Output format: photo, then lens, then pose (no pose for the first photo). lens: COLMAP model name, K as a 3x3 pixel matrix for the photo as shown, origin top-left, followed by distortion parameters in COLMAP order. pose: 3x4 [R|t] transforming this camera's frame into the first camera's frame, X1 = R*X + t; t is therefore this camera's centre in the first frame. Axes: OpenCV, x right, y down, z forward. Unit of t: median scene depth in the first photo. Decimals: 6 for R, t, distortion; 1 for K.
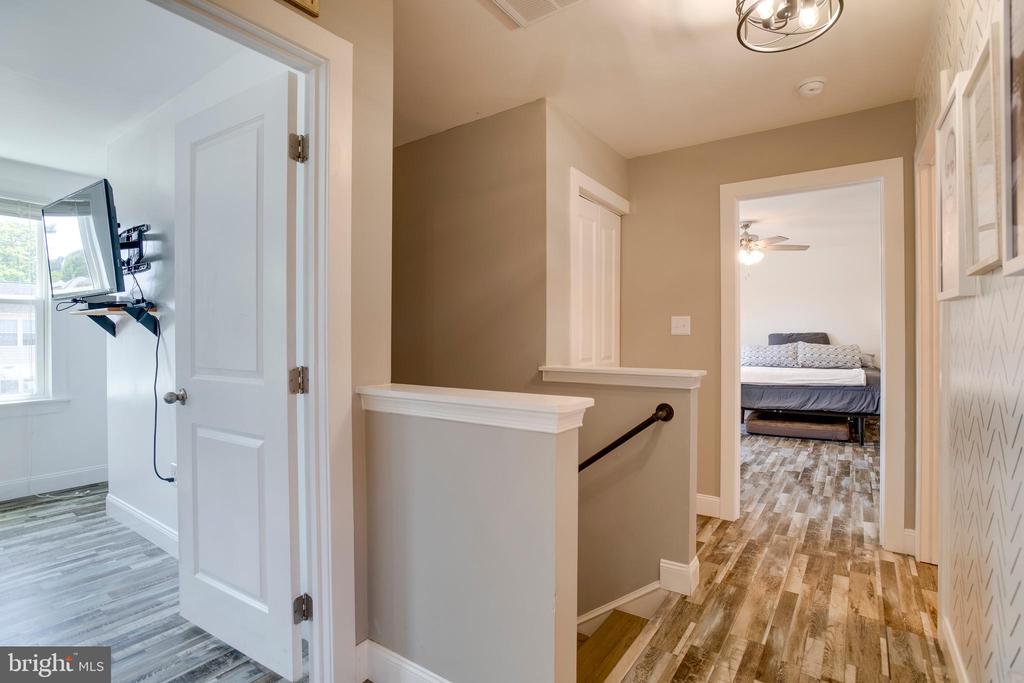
lens RADIAL K [[482.8, 0, 511.5], [0, 482.8, 338.3], [0, 0, 1]] dist [-0.005498, -0.000669]
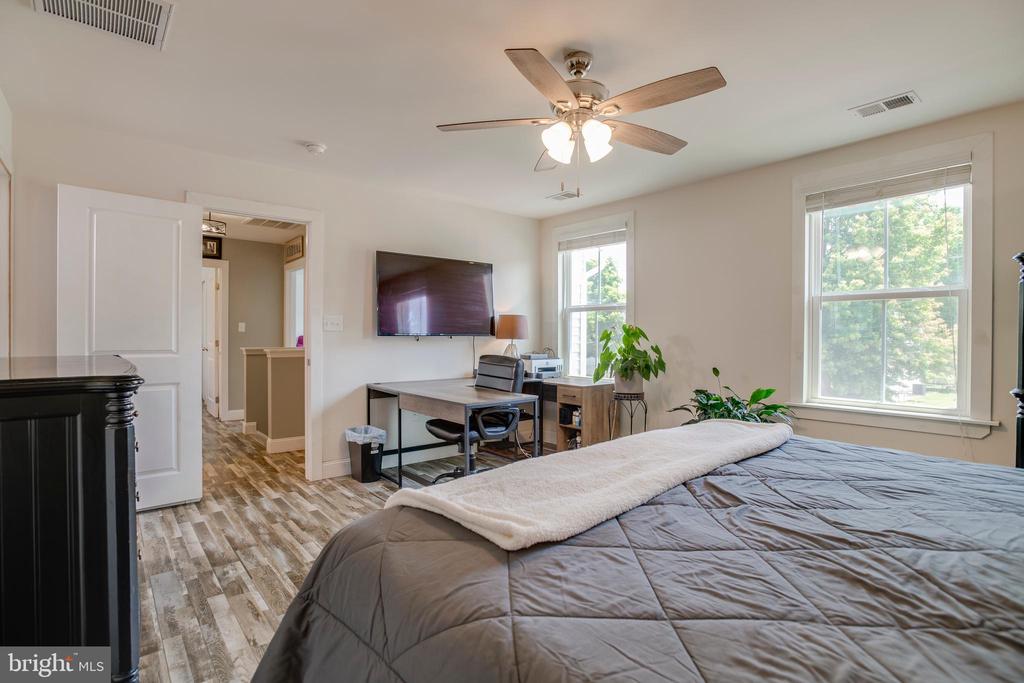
lens RADIAL K [[514.1, 0, 512.4], [0, 514.1, 338.1], [0, 0, 1]] dist [-0.037118, 0.012075]
pose [[-0.266678, 0.009320, -0.963741, 1.518688], [-0.003546, 0.999937, 0.010651, 0.005336], [0.963779, 0.006258, -0.266628, 1.784150]]
